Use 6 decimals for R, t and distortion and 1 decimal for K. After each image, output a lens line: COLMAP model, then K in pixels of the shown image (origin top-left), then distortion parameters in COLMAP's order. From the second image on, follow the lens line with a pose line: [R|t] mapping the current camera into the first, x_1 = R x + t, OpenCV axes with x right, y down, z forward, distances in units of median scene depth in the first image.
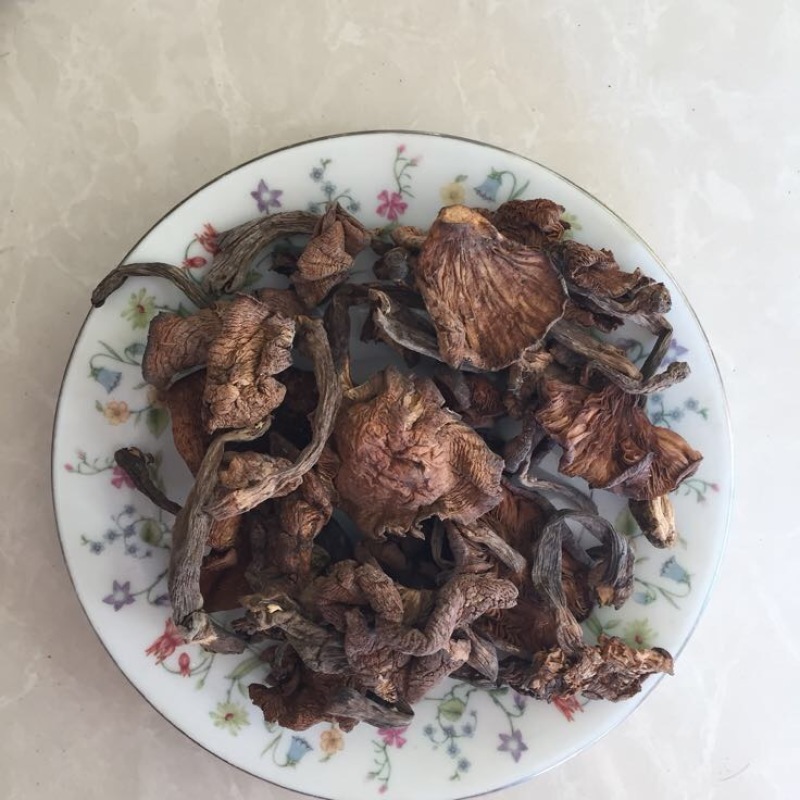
lens RADIAL K [[967.2, 0, 400.0], [0, 967.2, 400.0], [0, 0, 1]] dist [0.055770, -0.048215]
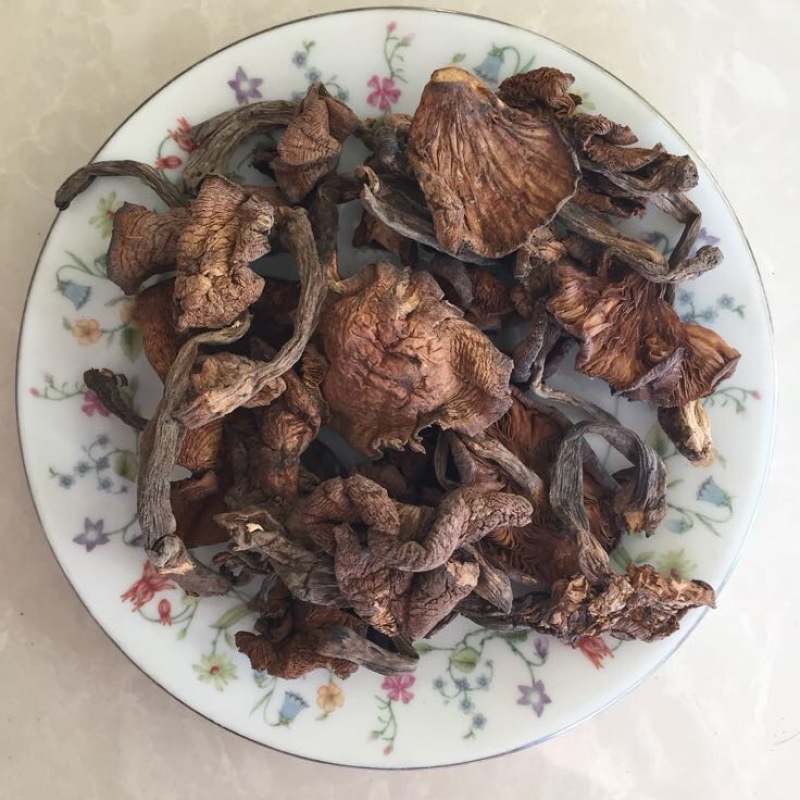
lens RADIAL K [[967.2, 0, 400.0], [0, 967.2, 400.0], [0, 0, 1]] dist [0.055770, -0.048215]
pose [[0.999107, -0.022183, -0.035972, 0.034684], [0.020353, 0.998519, -0.050458, 0.137493], [0.037038, 0.049680, 0.998078, 0.112989]]
